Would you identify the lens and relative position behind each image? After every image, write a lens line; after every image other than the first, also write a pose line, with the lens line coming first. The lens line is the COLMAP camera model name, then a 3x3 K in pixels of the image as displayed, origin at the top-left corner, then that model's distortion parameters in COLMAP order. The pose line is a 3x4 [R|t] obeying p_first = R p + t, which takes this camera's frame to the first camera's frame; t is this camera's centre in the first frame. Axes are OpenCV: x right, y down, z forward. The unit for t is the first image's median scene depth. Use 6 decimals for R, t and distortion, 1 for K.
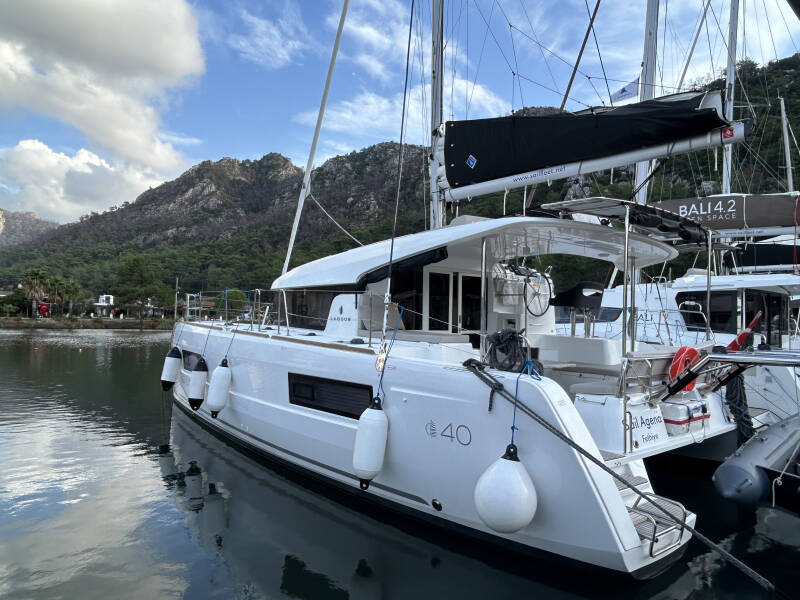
lens RADIAL K [[550.7, 0, 402.4], [0, 550.7, 302.3], [0, 0, 1]] dist [-0.003206, -0.007099]
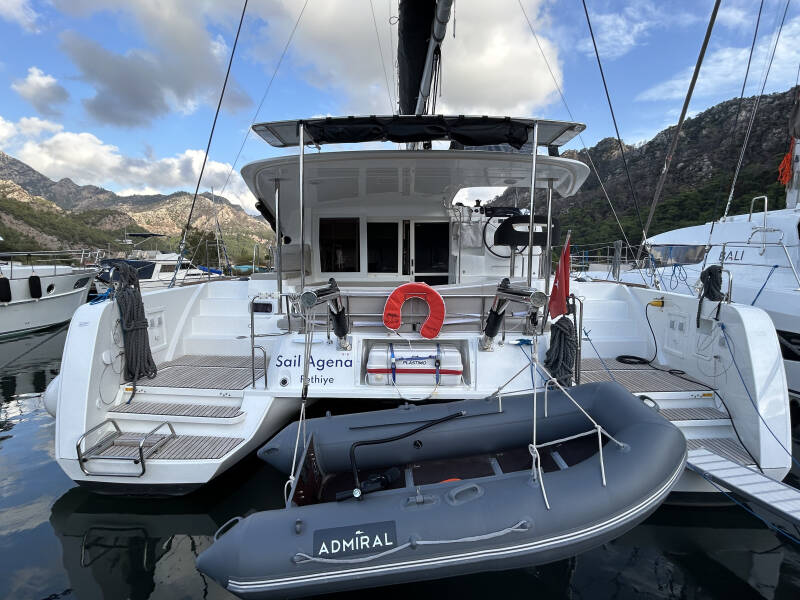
lens RADIAL K [[400.3, 0, 399.9], [0, 400.3, 298.8], [0, 0, 1]] dist [-0.007826, 0.005573]
pose [[0.748892, 0.027755, -0.662110, 0.368458], [0.031301, 0.996526, 0.077178, 0.023868], [0.661952, -0.078523, 0.745422, 0.223364]]
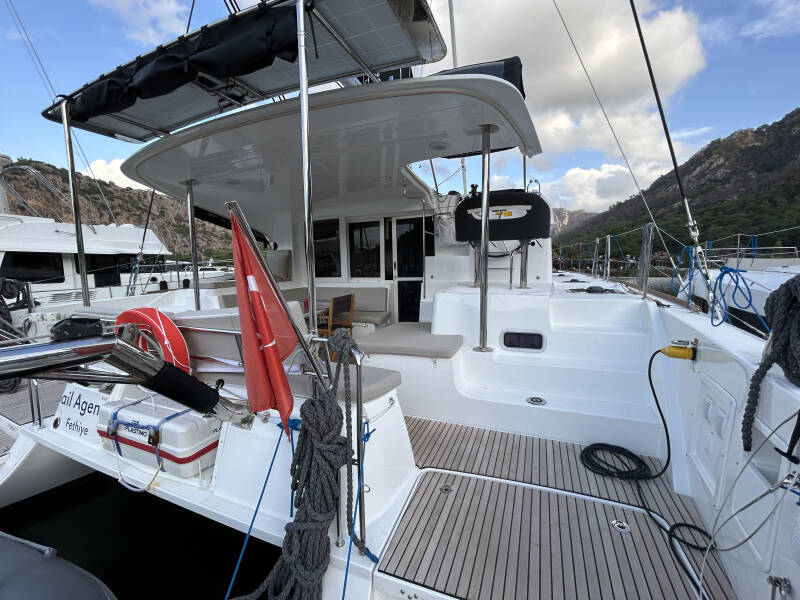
lens RADIAL K [[326.9, 0, 401.3], [0, 326.9, 299.9], [0, 0, 1]] dist [-0.002829, 0.000268]
pose [[0.431451, 0.058805, -0.900218, 0.374102], [0.048848, 0.994886, 0.088401, 0.023739], [0.900813, -0.082114, 0.426372, 0.450411]]
